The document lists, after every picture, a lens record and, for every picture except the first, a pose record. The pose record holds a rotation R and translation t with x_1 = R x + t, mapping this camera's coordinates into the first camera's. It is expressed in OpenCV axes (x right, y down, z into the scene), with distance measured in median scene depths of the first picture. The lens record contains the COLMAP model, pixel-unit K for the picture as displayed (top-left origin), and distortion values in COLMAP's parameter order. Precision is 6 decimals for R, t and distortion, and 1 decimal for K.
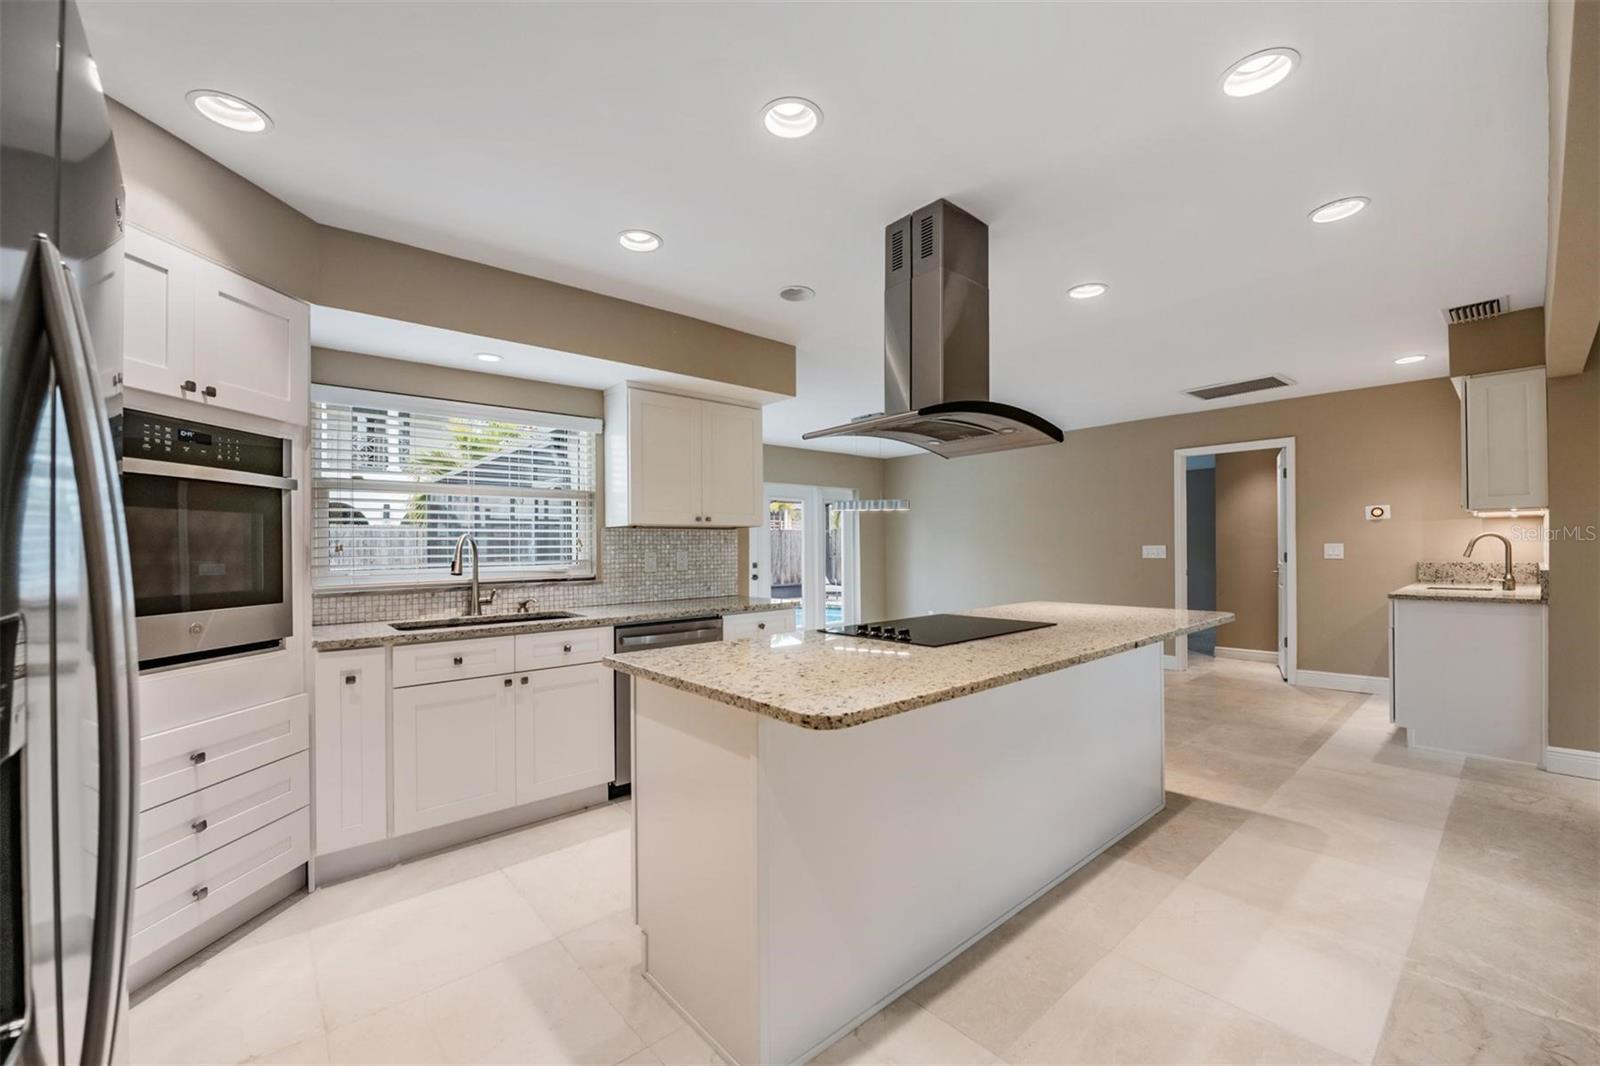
lens RADIAL K [[646.6, 0, 812.7], [0, 646.6, 544.8], [0, 0, 1]] dist [-0.002485, -0.002095]
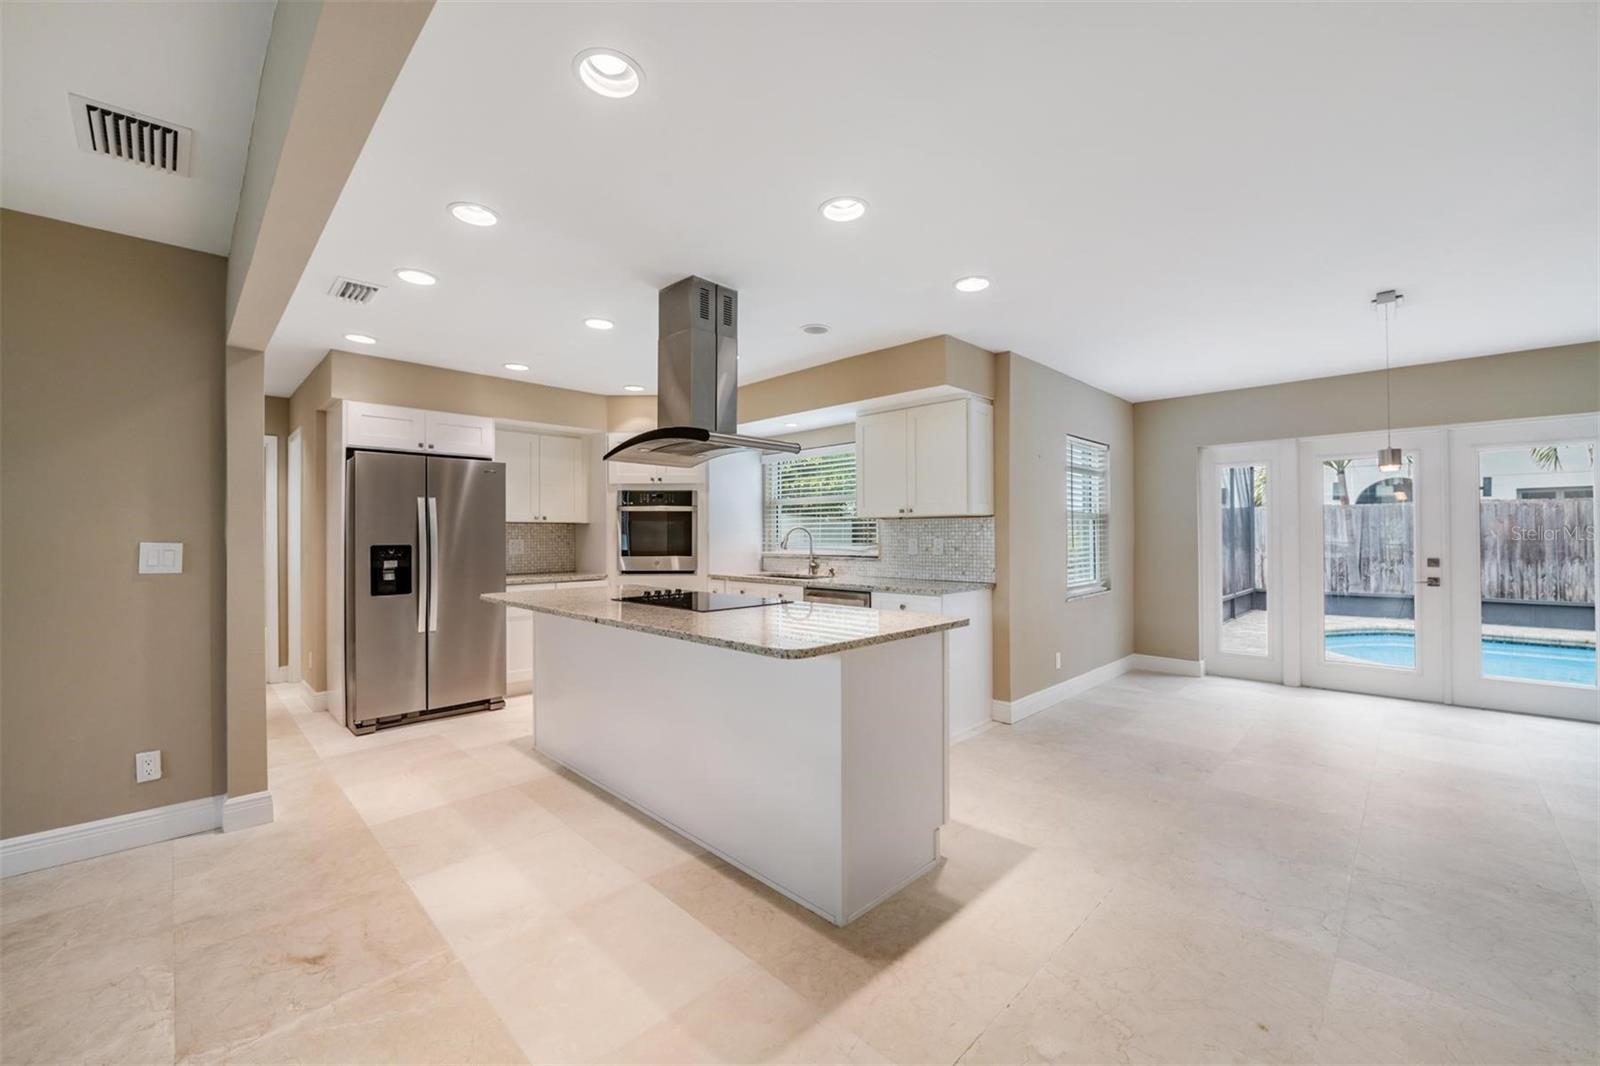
lens RADIAL K [[630.6, 0, 798.1], [0, 630.6, 535.9], [0, 0, 1]] dist [-0.001734, -0.005386]
pose [[0.058804, 0.012684, -0.998189, 1.140160], [0.006608, 0.999892, 0.013095, -0.012833], [0.998248, -0.007366, 0.058713, 0.876132]]
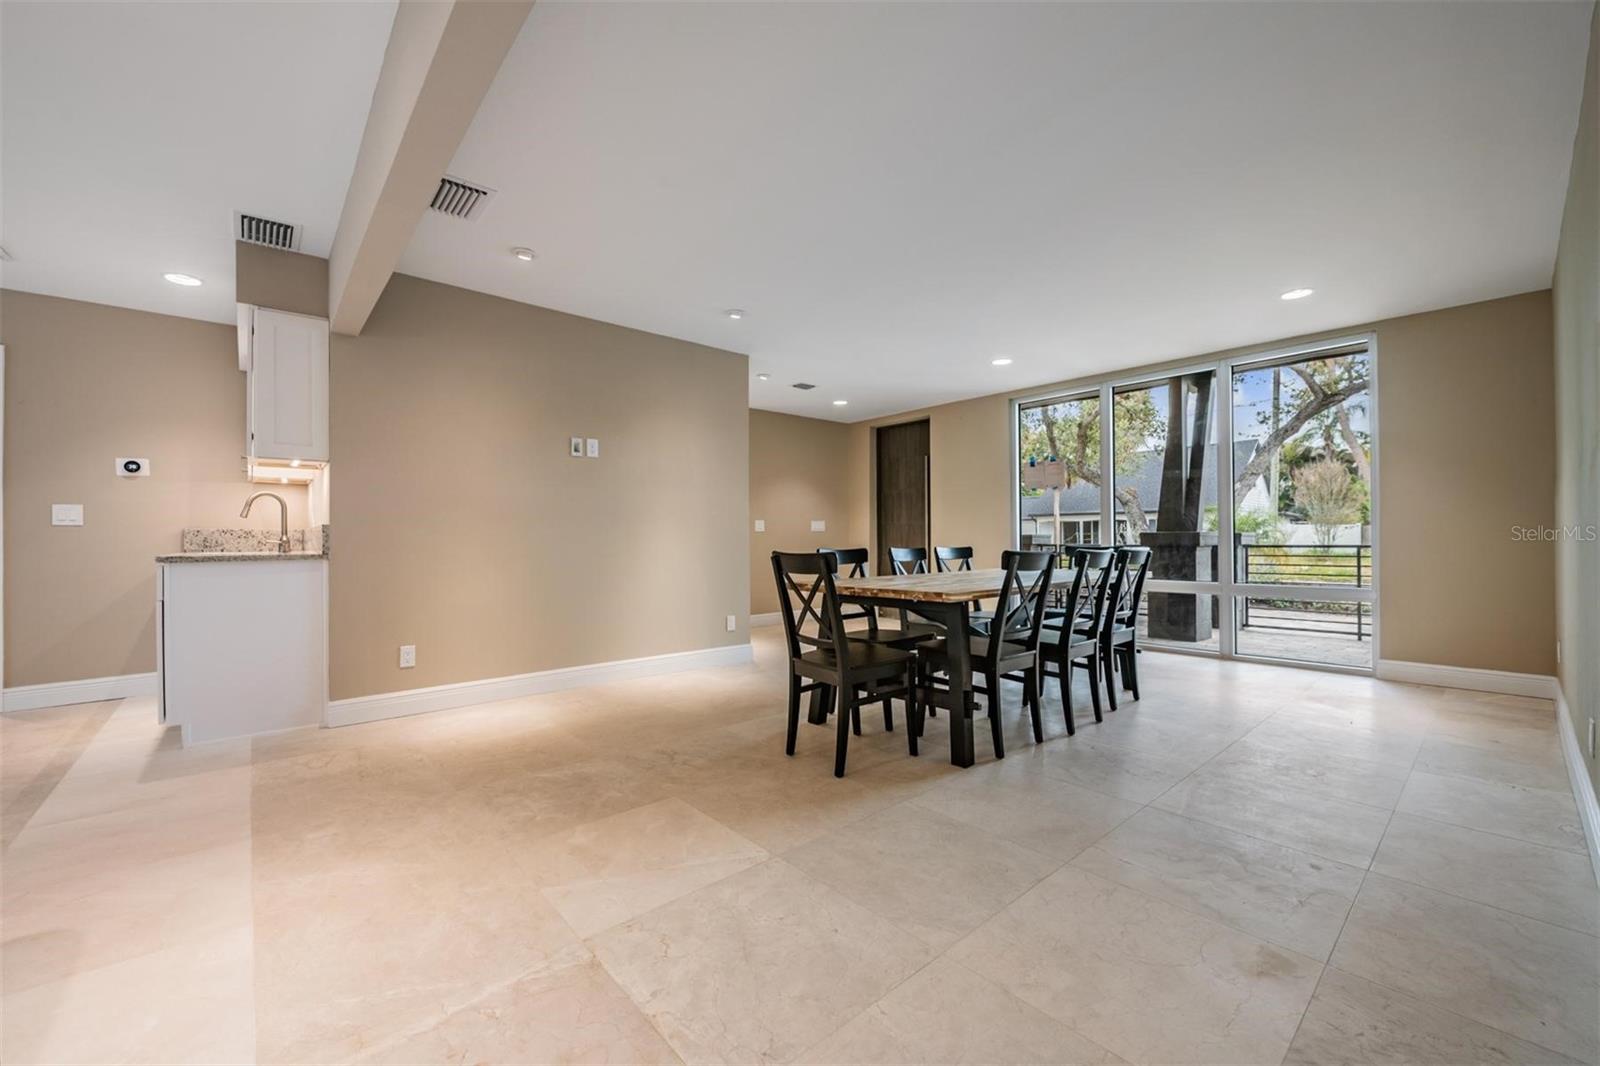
lens RADIAL K [[630.6, 0, 798.1], [0, 630.6, 535.9], [0, 0, 1]] dist [-0.001734, -0.005386]
pose [[0.012829, 0.015625, 0.999796, 0.197549], [0.004081, 0.999869, -0.015678, 0.082300], [-0.999909, 0.004281, 0.012764, 0.283671]]
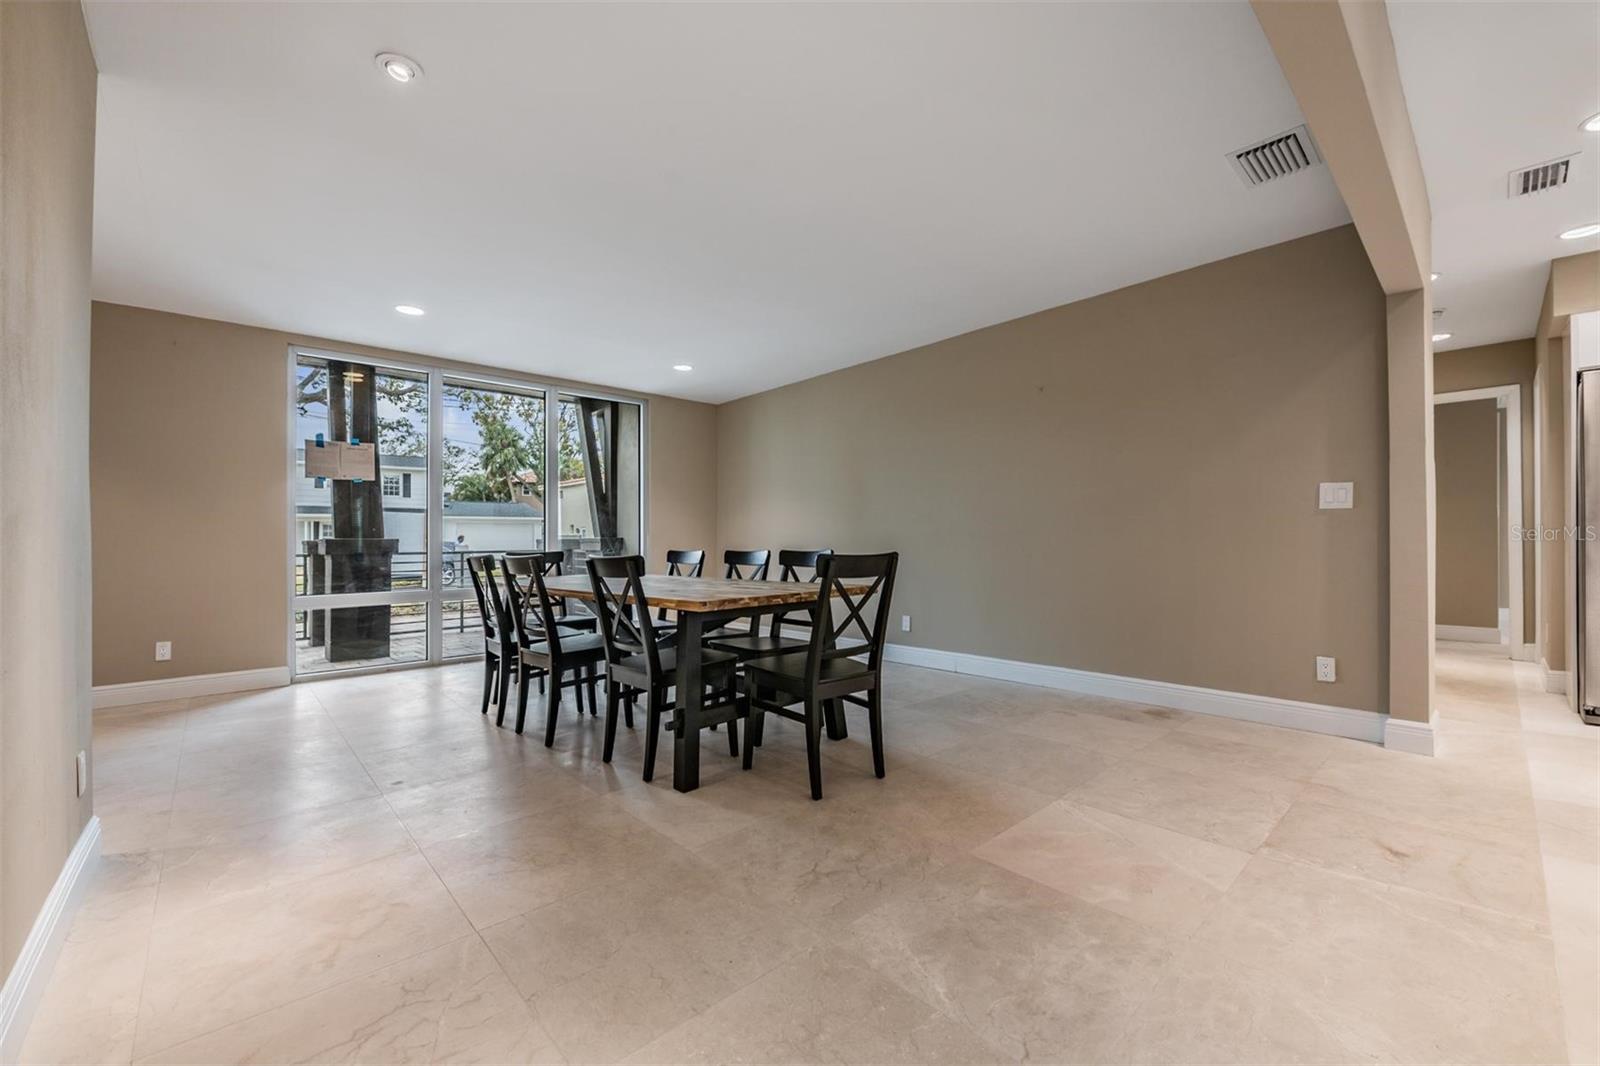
lens RADIAL K [[643.0, 0, 807.1], [0, 643.0, 534.6], [0, 0, 1]] dist [-0.011237, -0.000609]
pose [[-0.999669, 0.018422, -0.017962, 1.107954], [0.018634, 0.999758, -0.011696, 0.076702], [0.017742, -0.012027, -0.999770, 1.057013]]
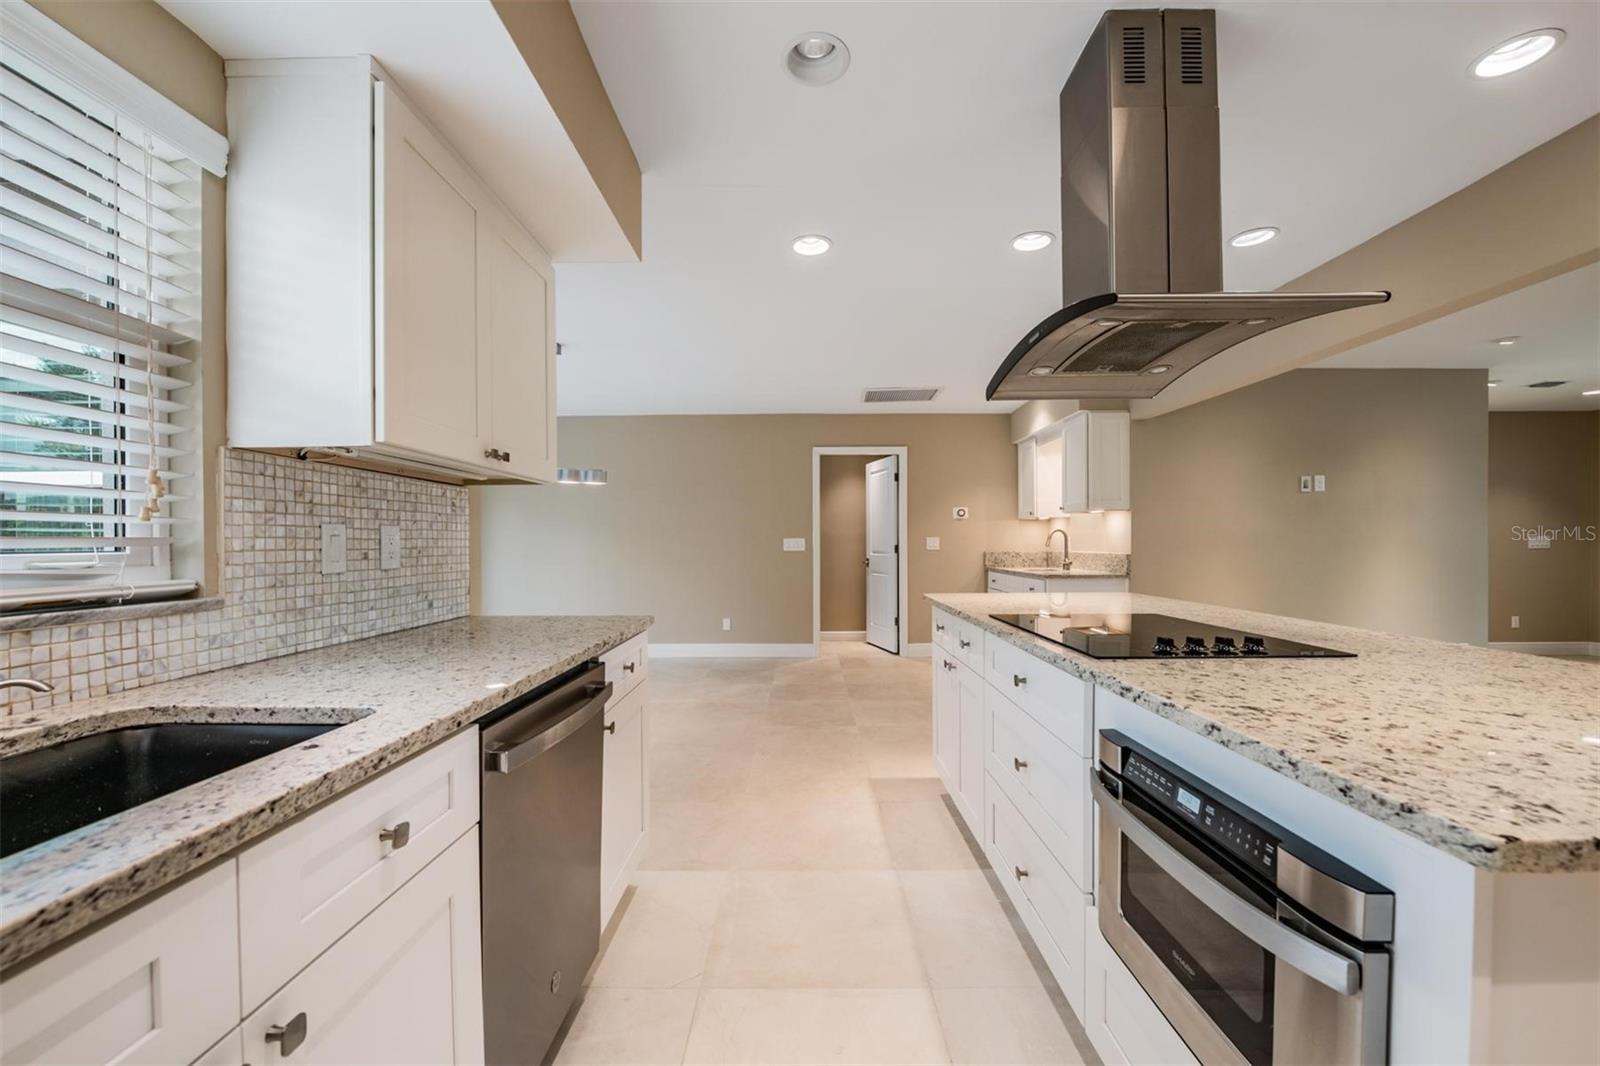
lens RADIAL K [[641.9, 0, 804.3], [0, 641.9, 547.4], [0, 0, 1]] dist [0.000304, -0.005505]
pose [[0.671201, 0.002684, 0.741271, -0.432265], [-0.005062, 0.999987, 0.000962, 0.029866], [-0.741258, -0.004398, 0.671205, 0.624201]]
